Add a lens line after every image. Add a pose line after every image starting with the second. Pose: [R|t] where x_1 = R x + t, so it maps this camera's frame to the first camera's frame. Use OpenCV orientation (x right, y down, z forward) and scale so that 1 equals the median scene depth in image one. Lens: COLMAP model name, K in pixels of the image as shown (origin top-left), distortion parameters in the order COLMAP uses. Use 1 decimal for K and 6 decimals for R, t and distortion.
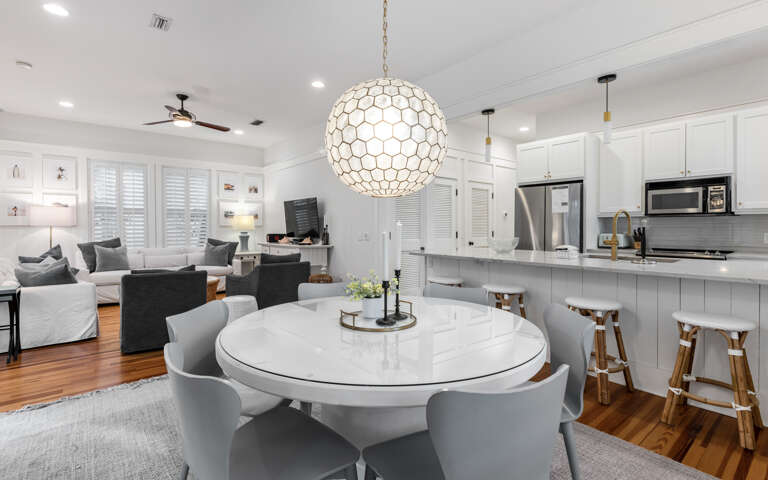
lens RADIAL K [[364.6, 0, 385.5], [0, 364.6, 232.3], [0, 0, 1]] dist [0.002403, 0.000144]
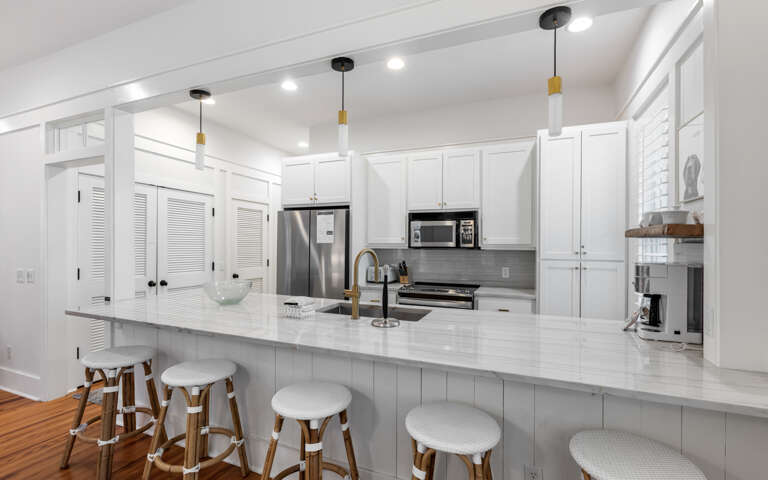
lens RADIAL K [[347.8, 0, 381.8], [0, 347.8, 246.9], [0, 0, 1]] dist [0.001648, 0.000251]
pose [[0.887085, 0.006751, 0.461558, 0.248356], [-0.002601, 0.999950, -0.009626, -0.041317], [-0.461600, 0.007338, 0.887058, 0.253117]]
